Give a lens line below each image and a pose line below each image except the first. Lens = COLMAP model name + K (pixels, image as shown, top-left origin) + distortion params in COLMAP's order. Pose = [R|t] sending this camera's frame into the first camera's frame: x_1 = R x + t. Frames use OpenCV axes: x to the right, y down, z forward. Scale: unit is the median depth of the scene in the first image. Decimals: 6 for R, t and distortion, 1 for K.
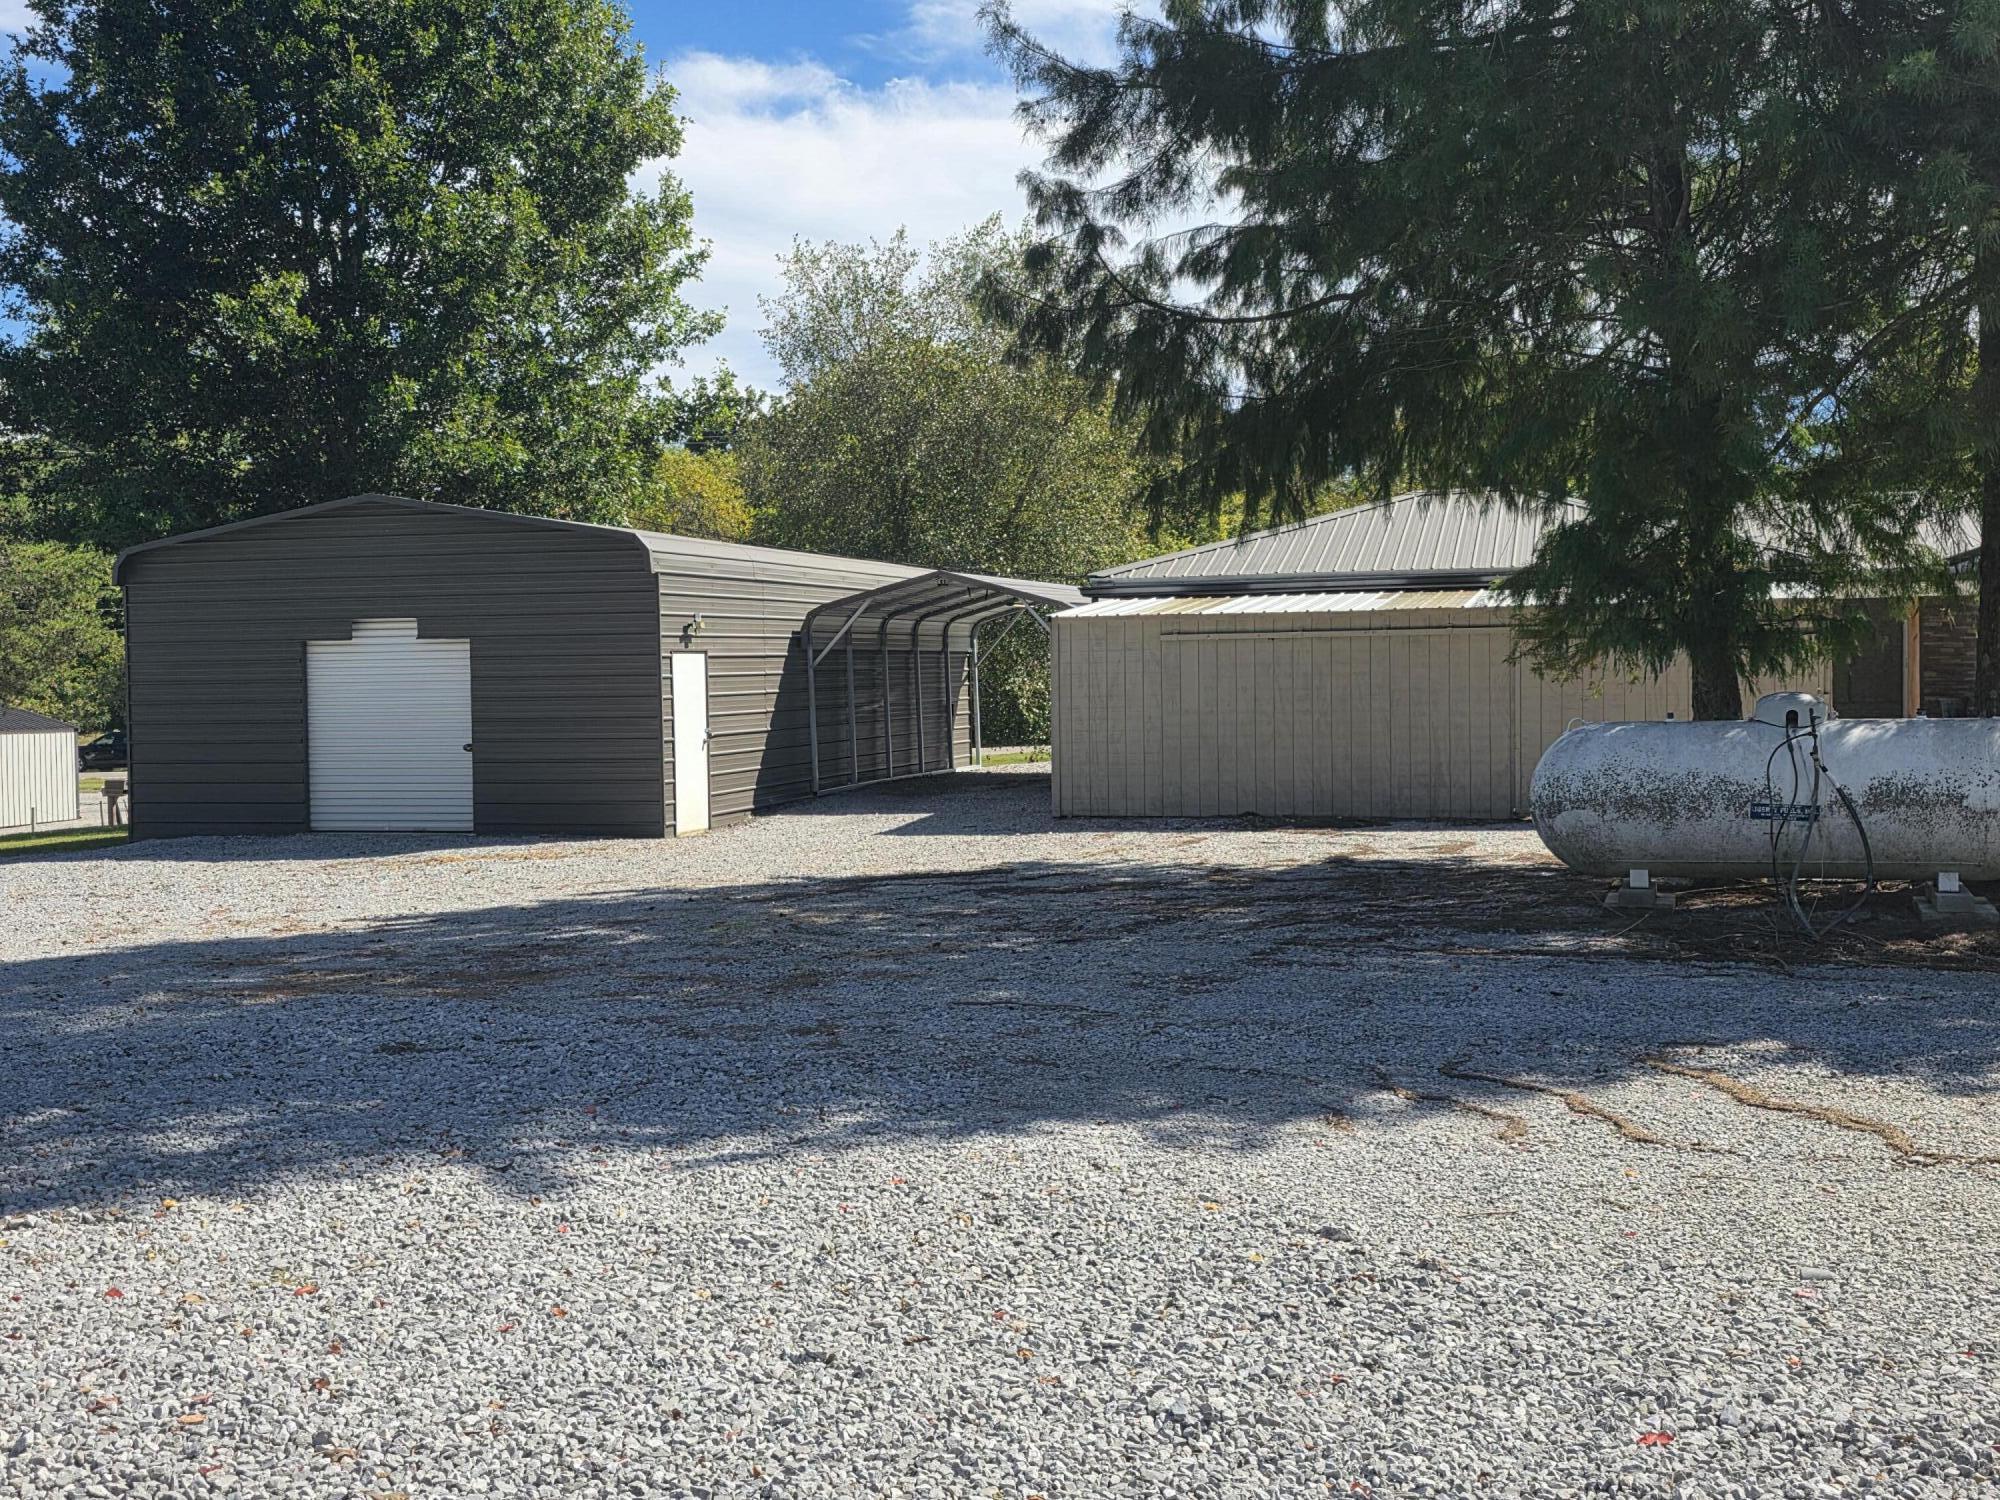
lens RADIAL K [[2265.0, 0, 1000.0], [0, 2265.0, 750.0], [0, 0, 1]] dist [0.001483, -0.018282]
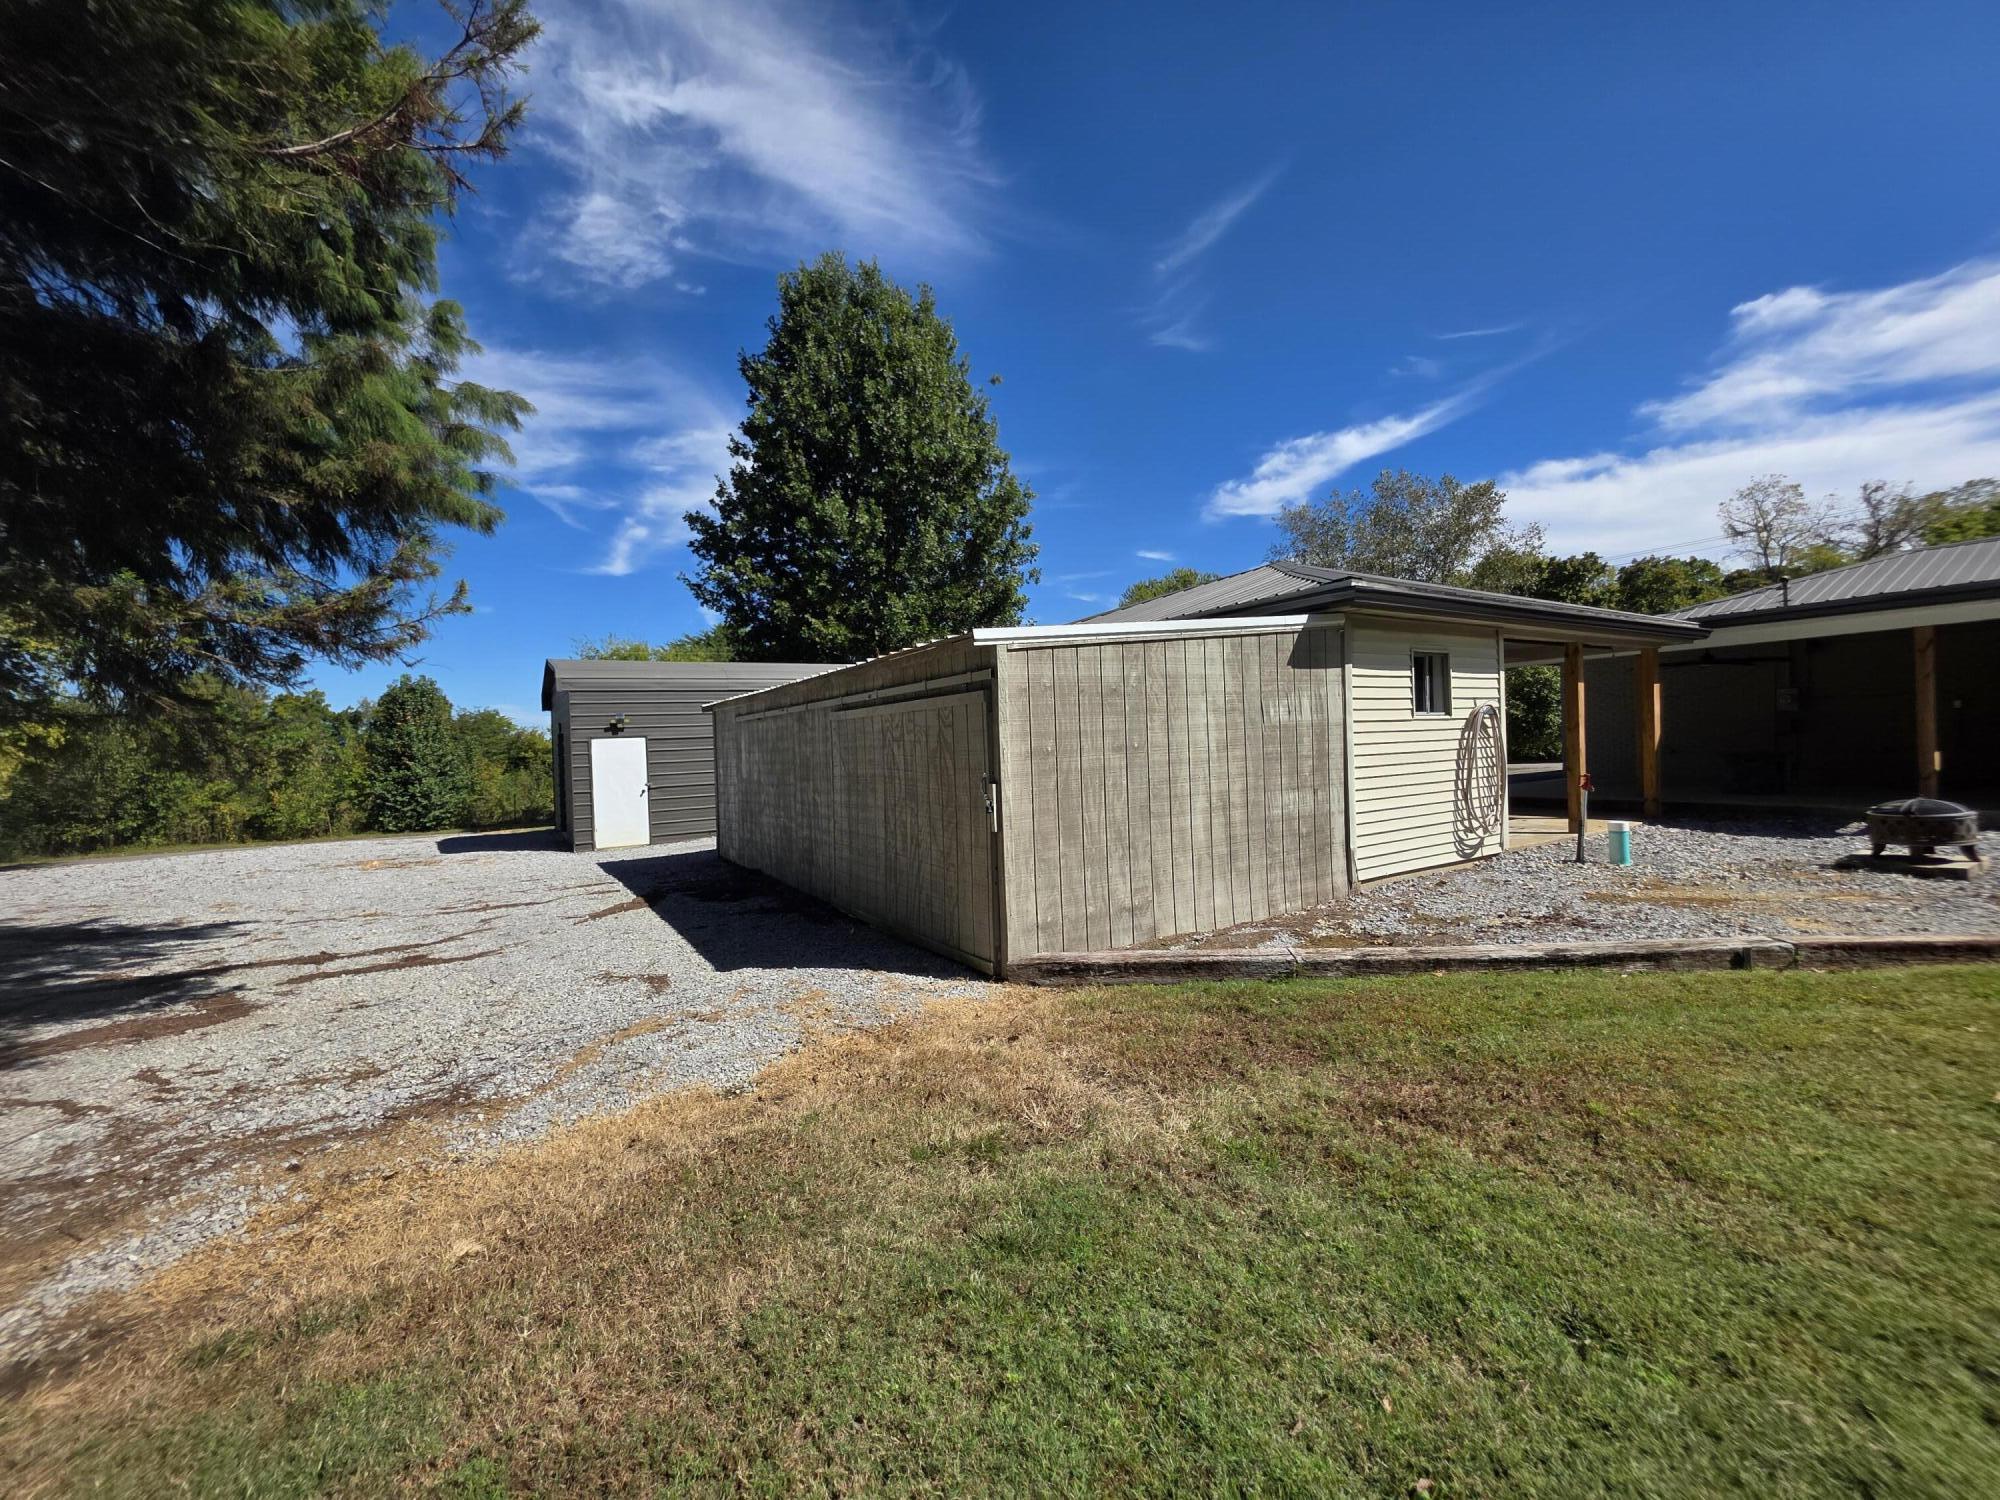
lens RADIAL K [[797.1, 0, 1002.5], [0, 797.1, 754.8], [0, 0, 1]] dist [-0.002901, -0.000509]
pose [[0.743889, -0.004644, -0.668287, 0.457940], [0.003868, 0.999989, -0.002644, -0.028125], [0.668292, -0.000618, 0.743899, 0.750124]]
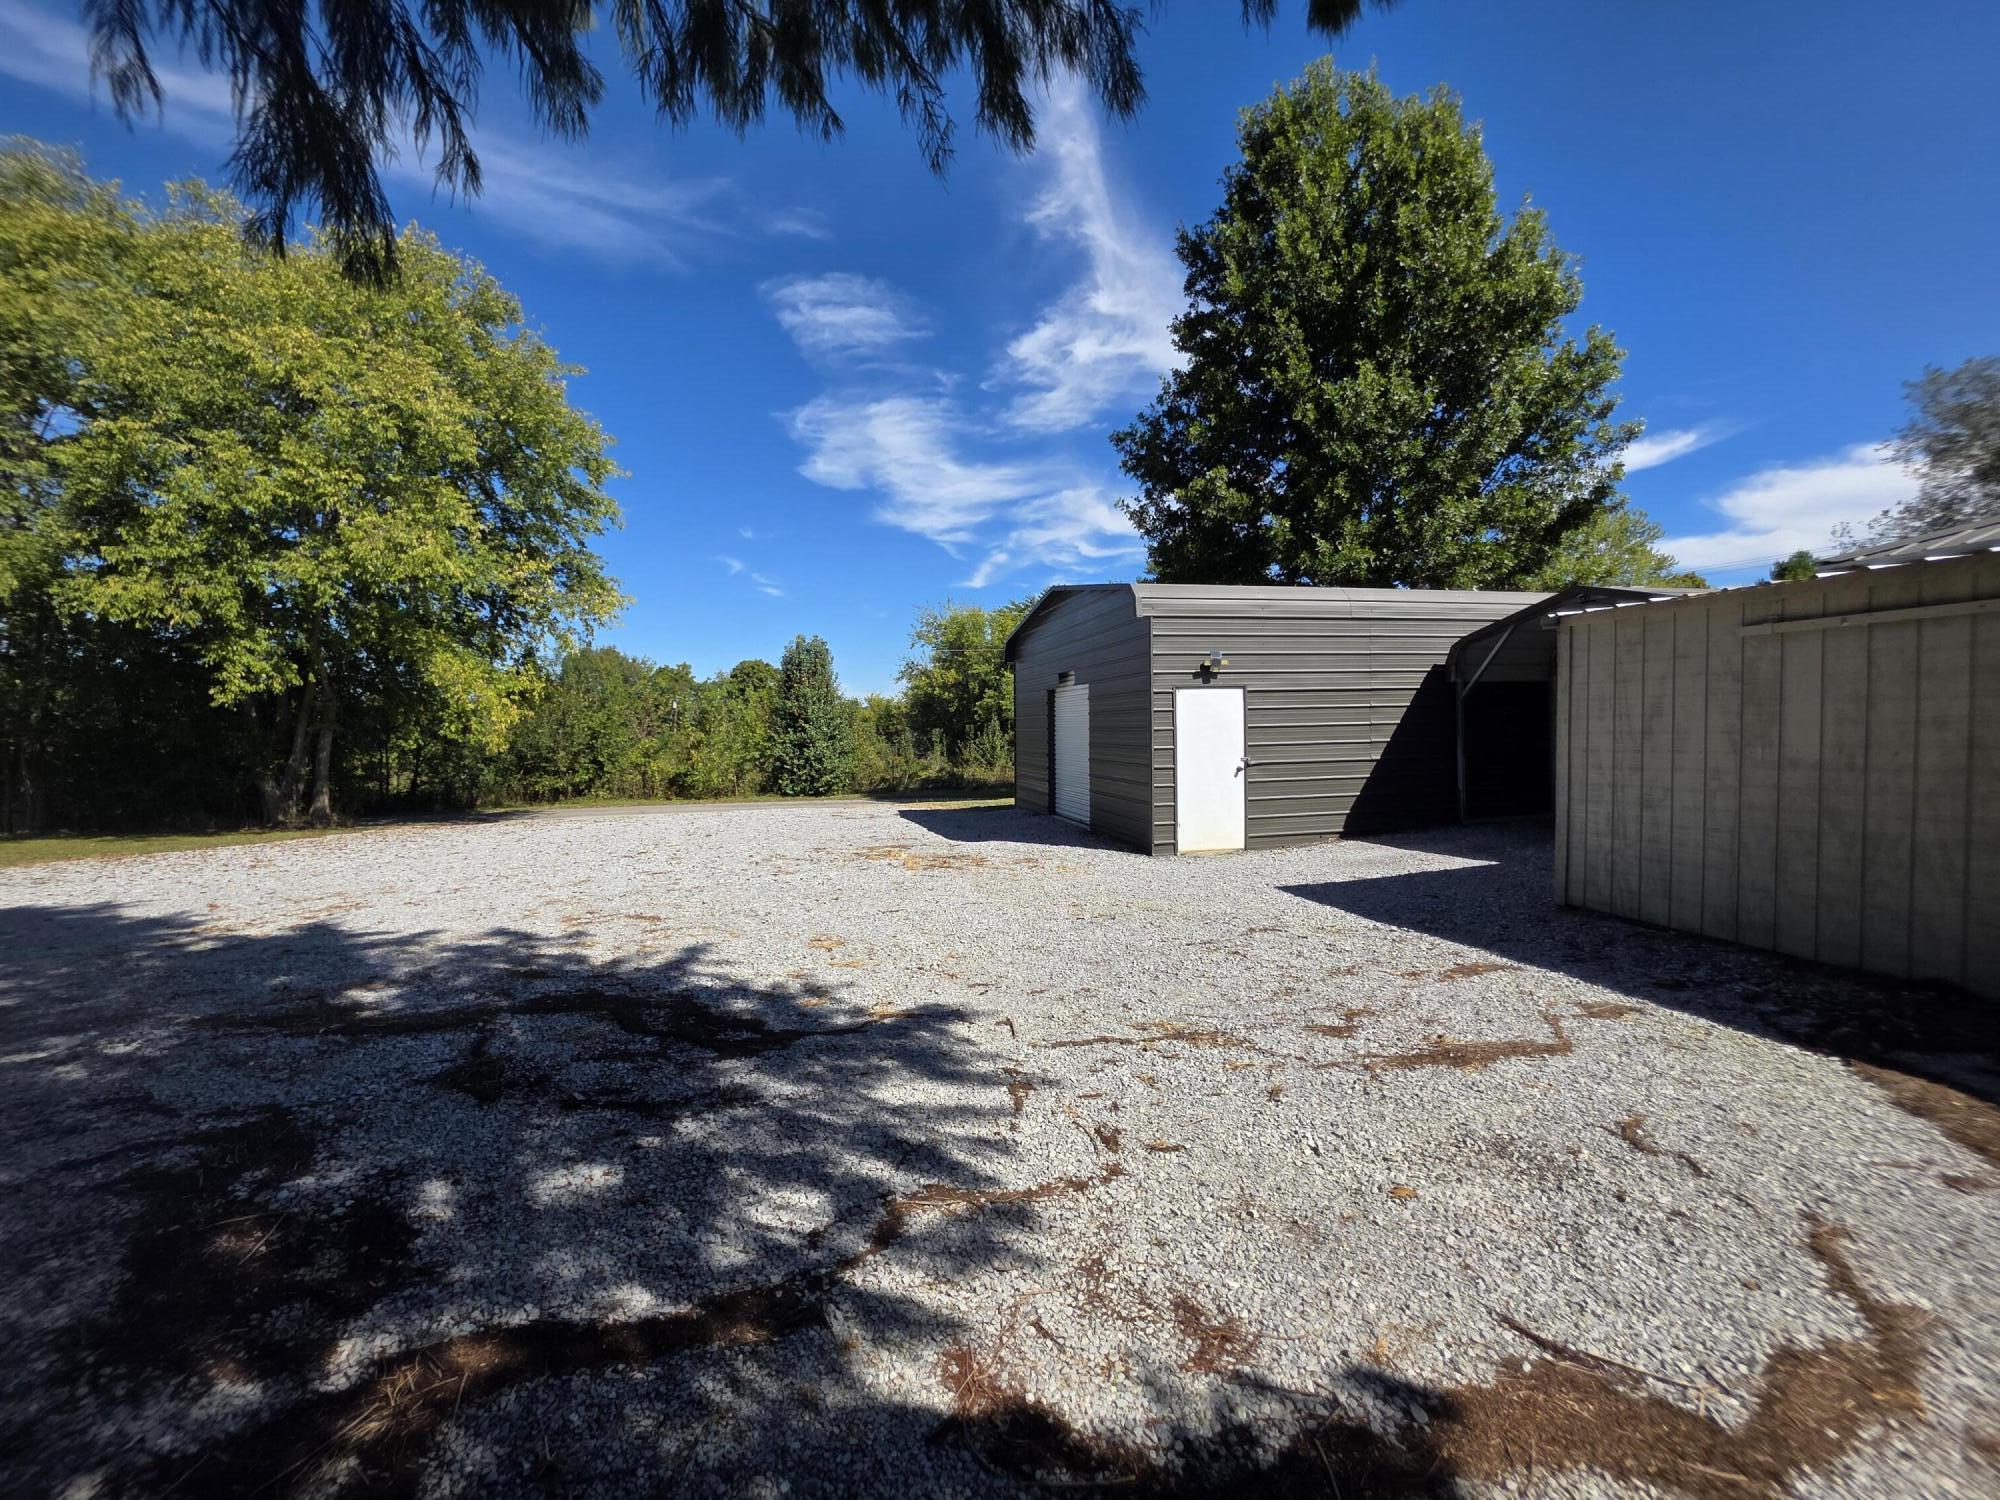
lens RADIAL K [[797.1, 0, 1002.5], [0, 797.1, 754.8], [0, 0, 1]] dist [-0.002901, -0.000509]
pose [[0.495374, 0.036104, -0.867929, 0.149788], [-0.020145, 0.999345, 0.030073, -0.020269], [0.868446, 0.002587, 0.495777, 0.715674]]
